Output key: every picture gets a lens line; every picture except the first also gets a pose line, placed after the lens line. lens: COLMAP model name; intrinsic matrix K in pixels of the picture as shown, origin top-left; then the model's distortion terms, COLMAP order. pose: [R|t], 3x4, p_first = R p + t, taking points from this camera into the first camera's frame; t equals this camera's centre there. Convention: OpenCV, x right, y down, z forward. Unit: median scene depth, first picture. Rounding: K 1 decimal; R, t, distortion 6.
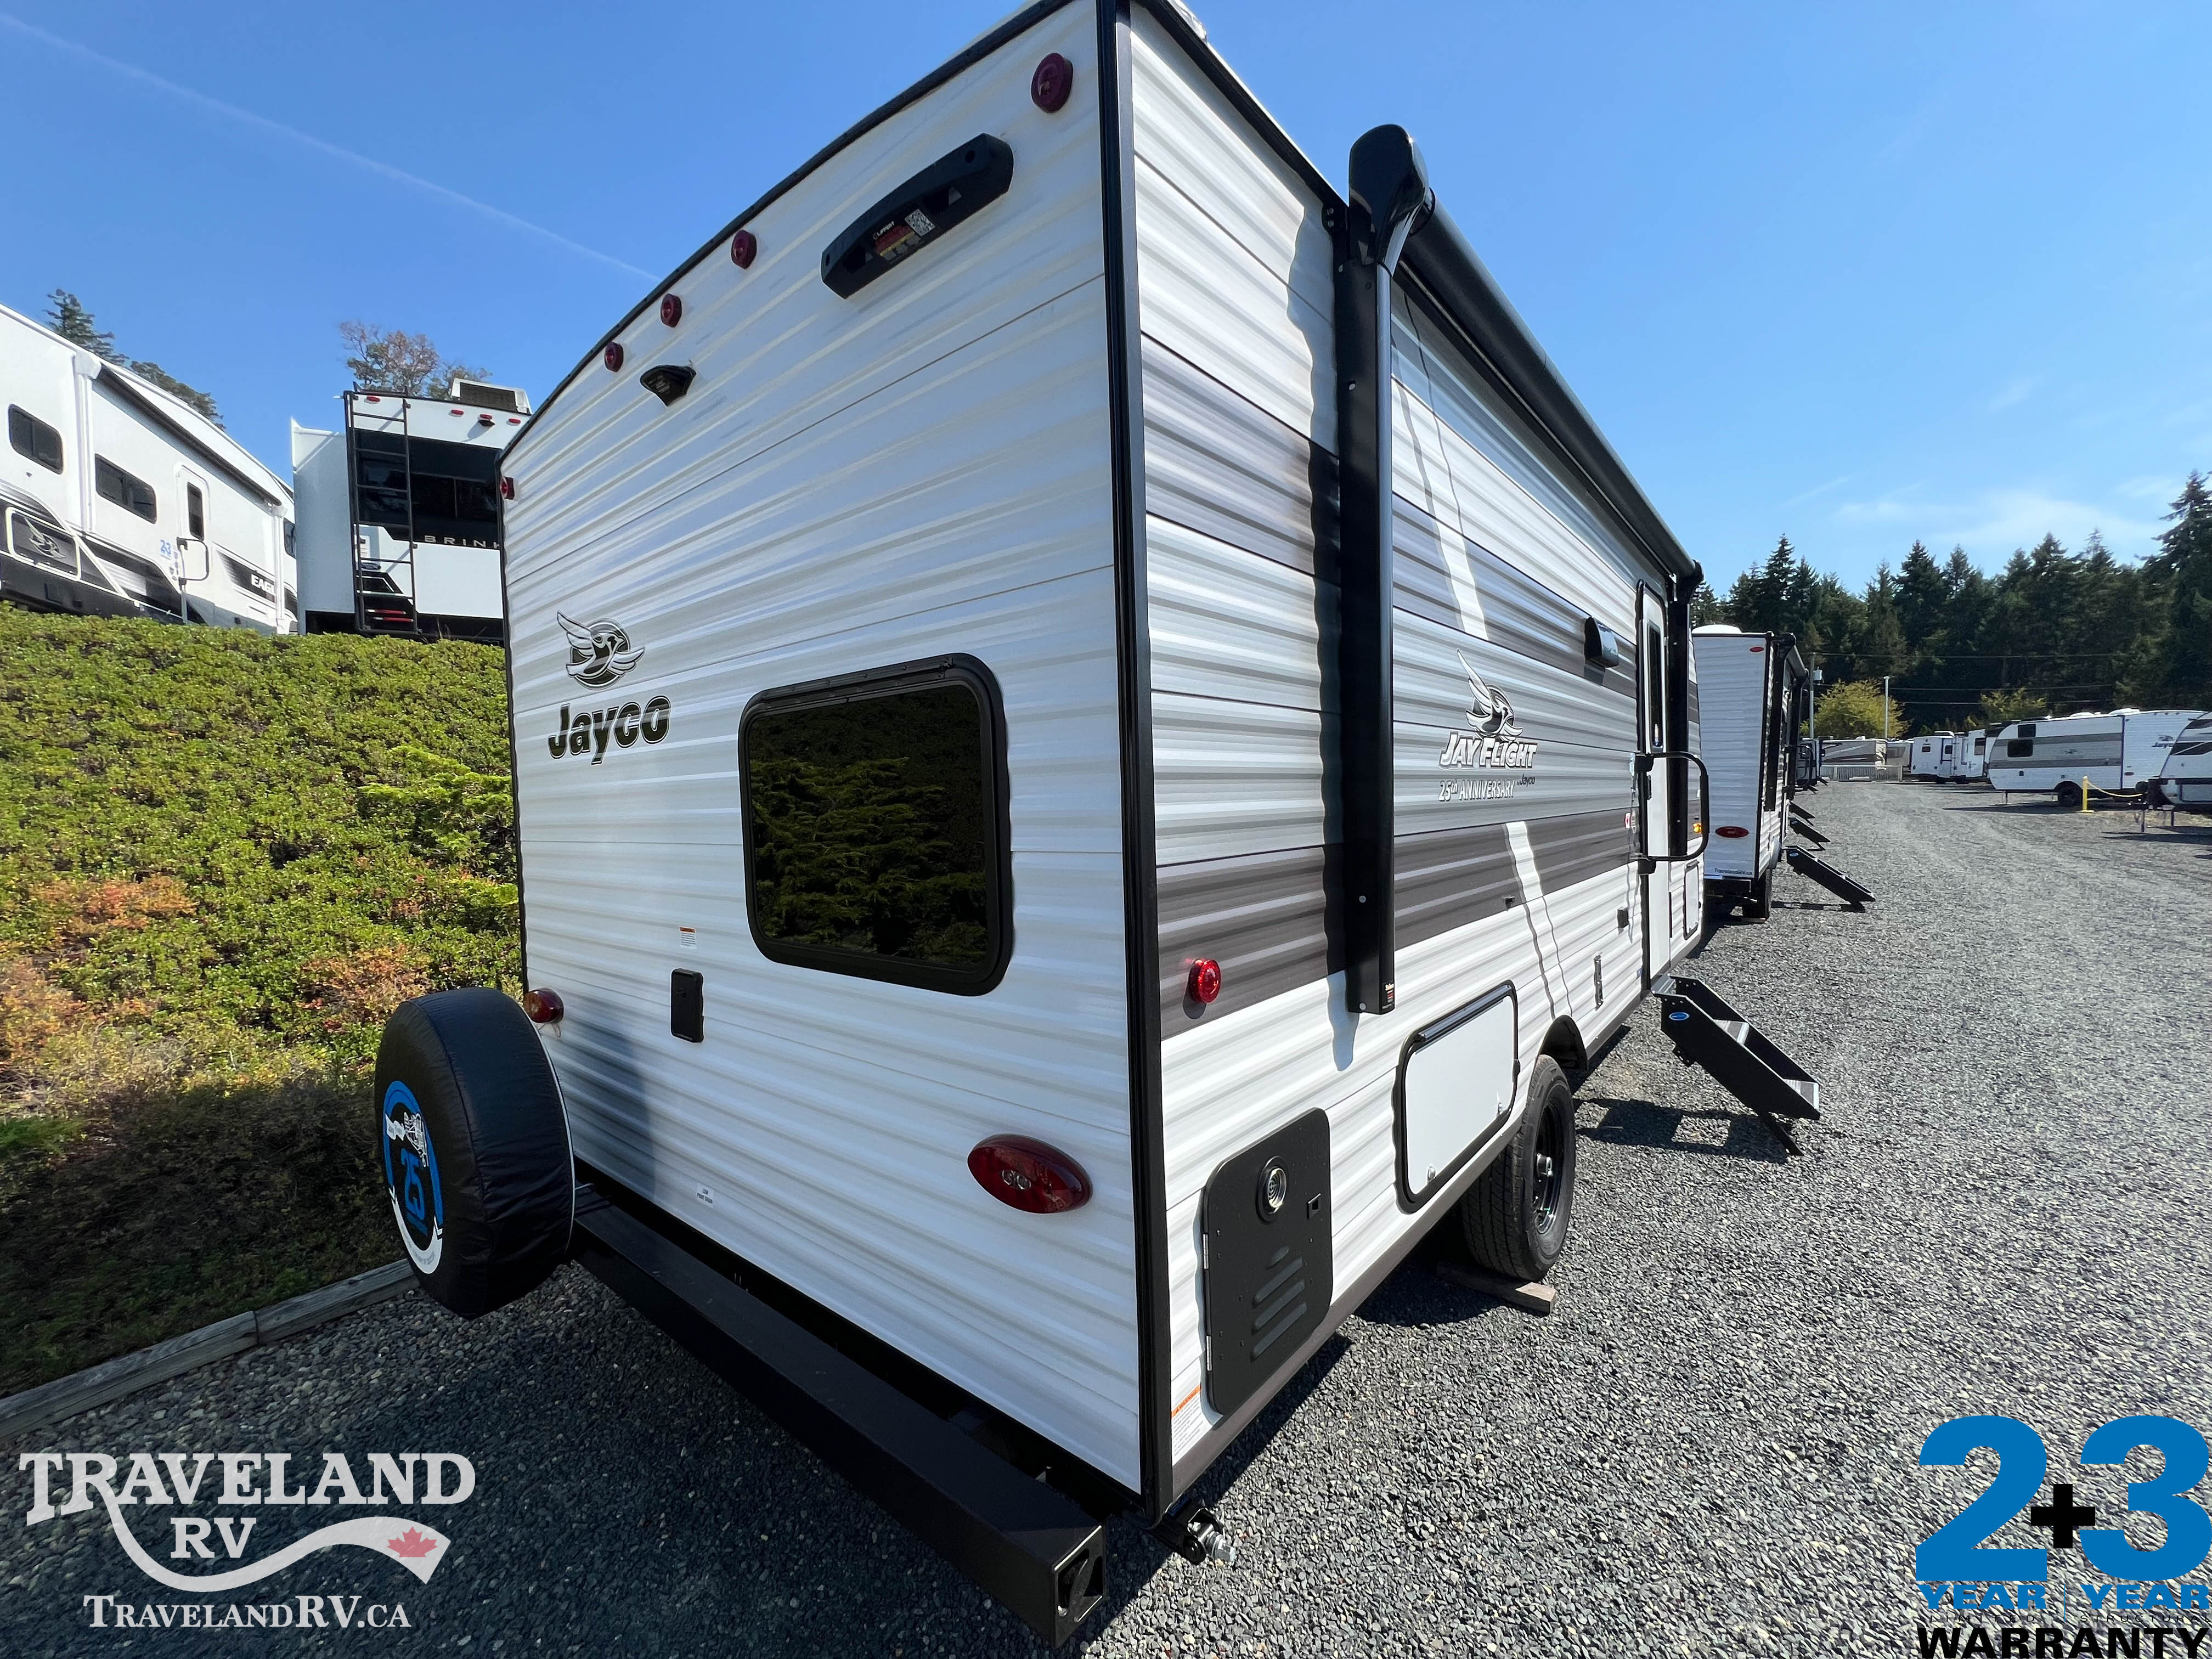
lens RADIAL K [[883.4, 0, 1112.3], [0, 883.4, 826.6], [0, 0, 1]] dist [-0.002199, 0.000219]
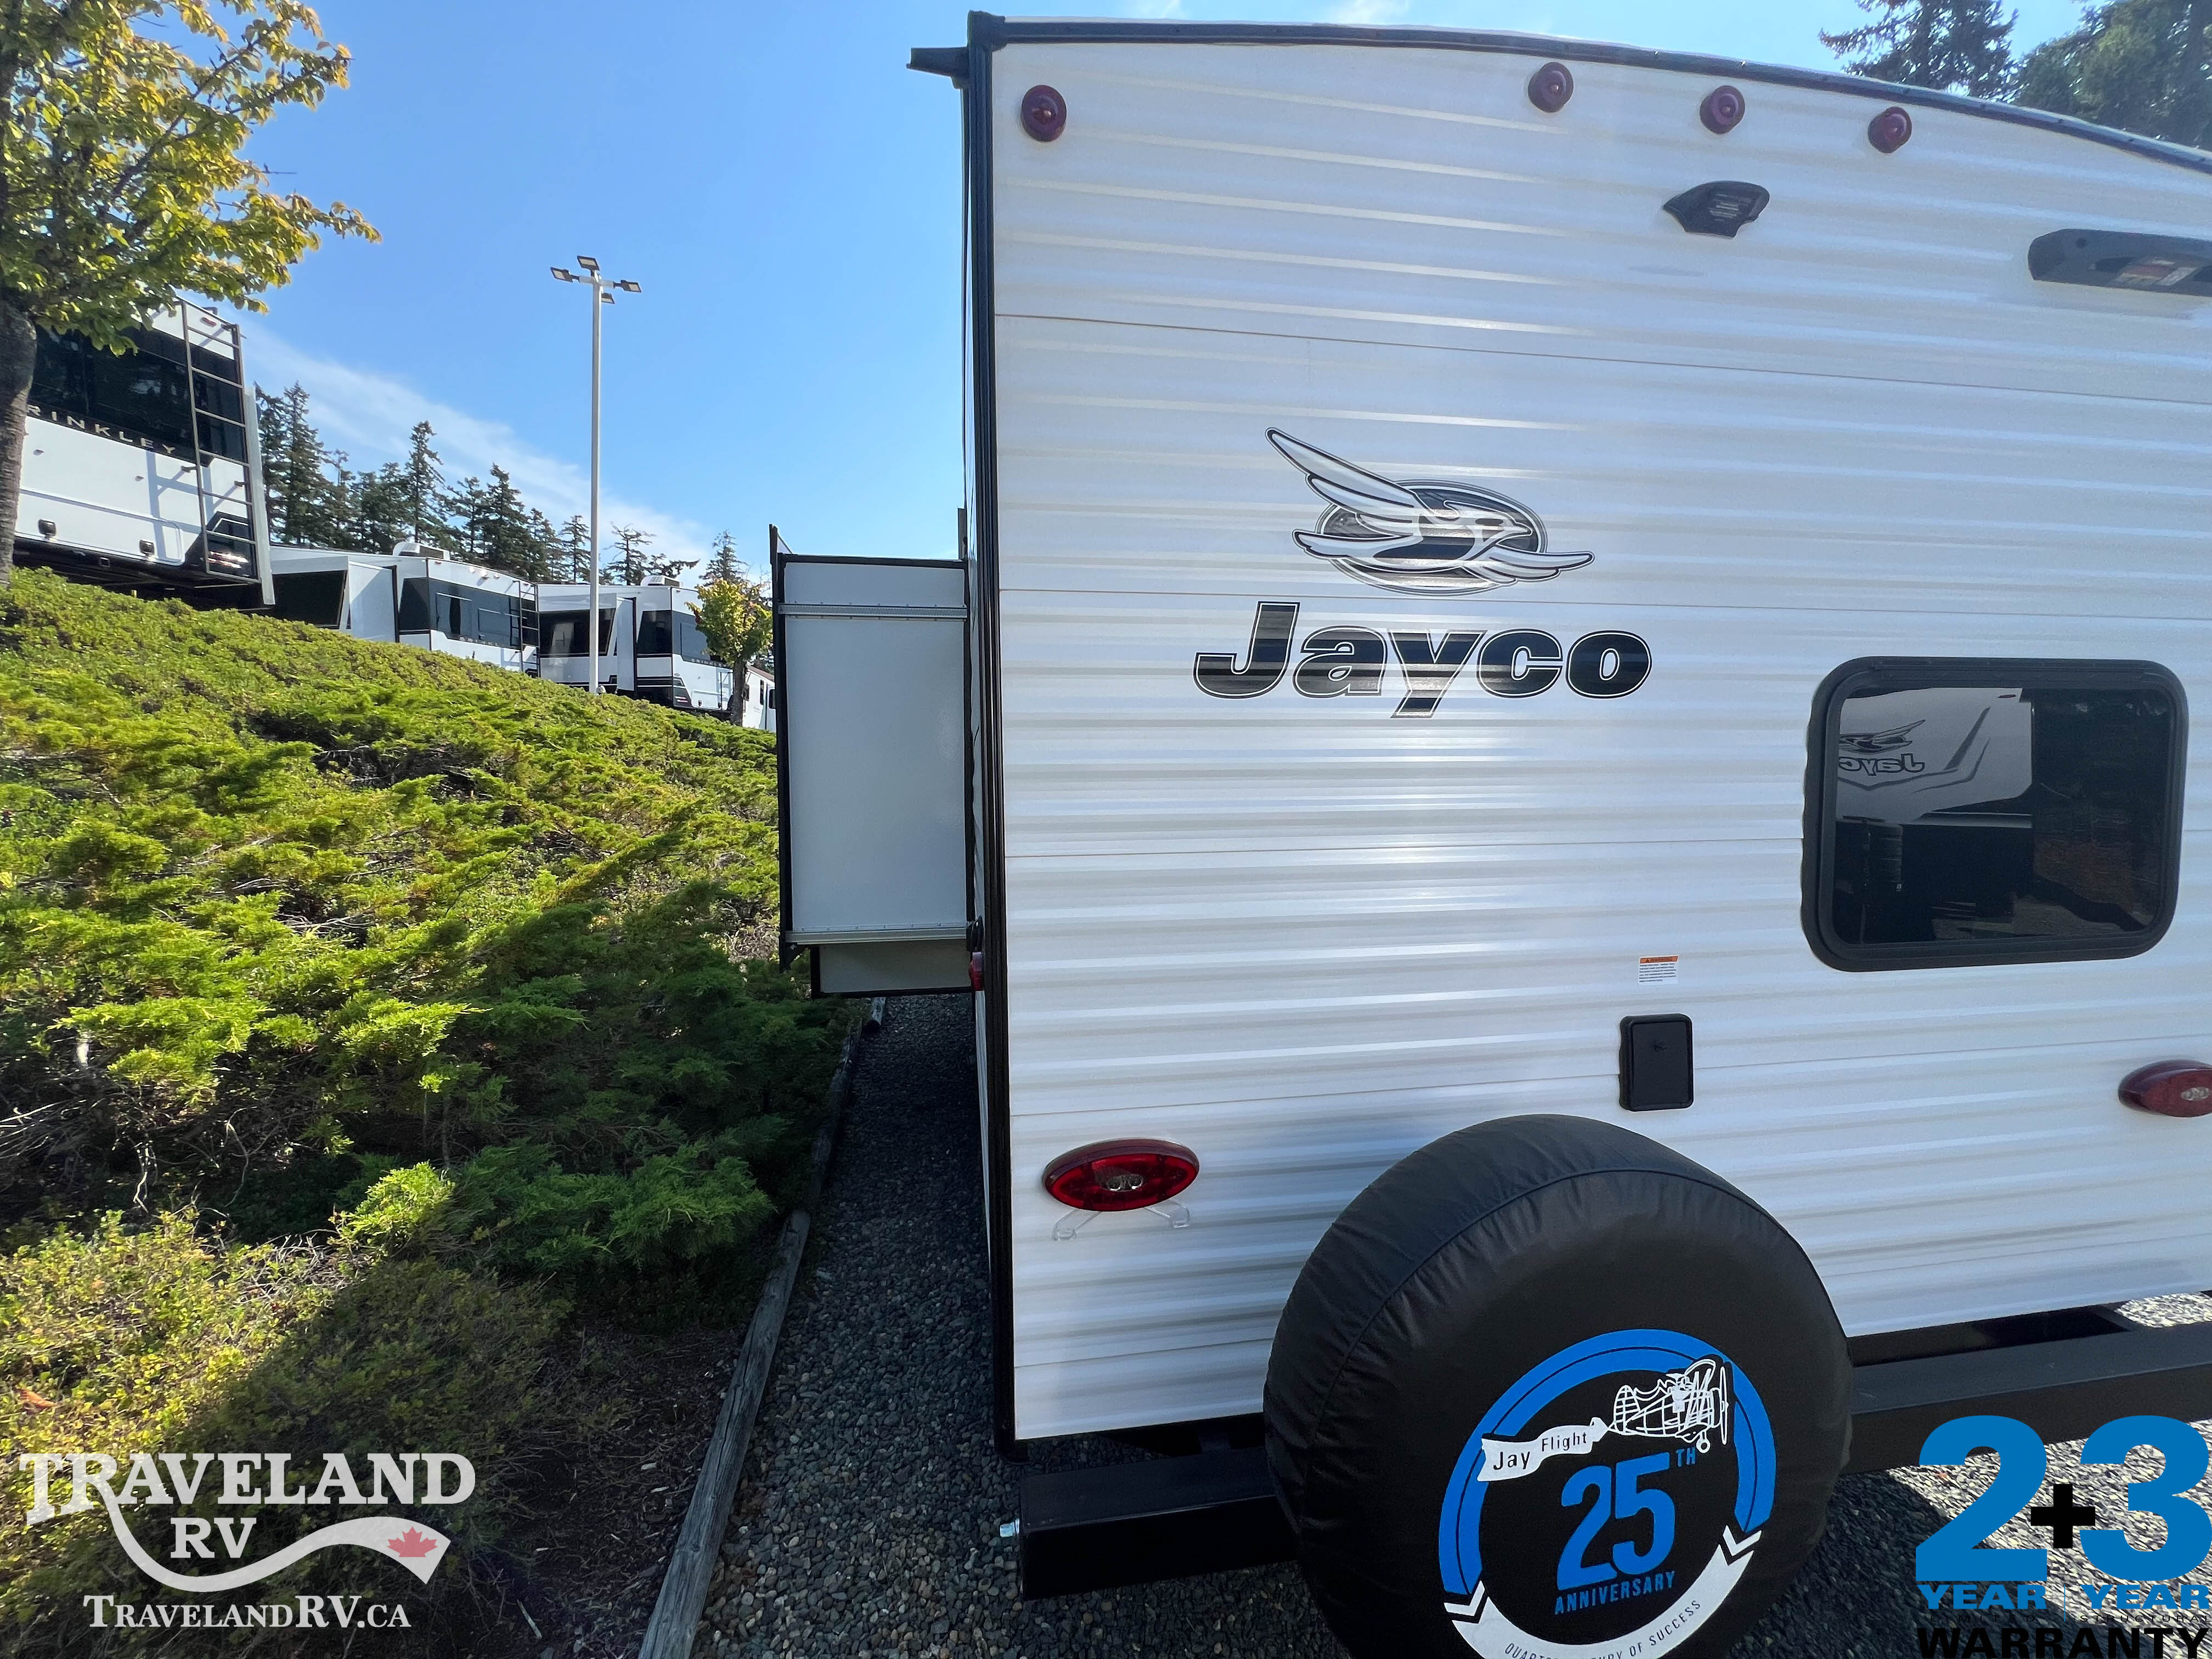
lens RADIAL K [[883.4, 0, 1112.3], [0, 883.4, 826.6], [0, 0, 1]] dist [-0.002199, 0.000219]
pose [[0.648950, -0.007693, 0.760792, -1.387118], [0.013285, 0.999911, -0.001221, 0.002757], [-0.760715, 0.010899, 0.648995, 0.910283]]
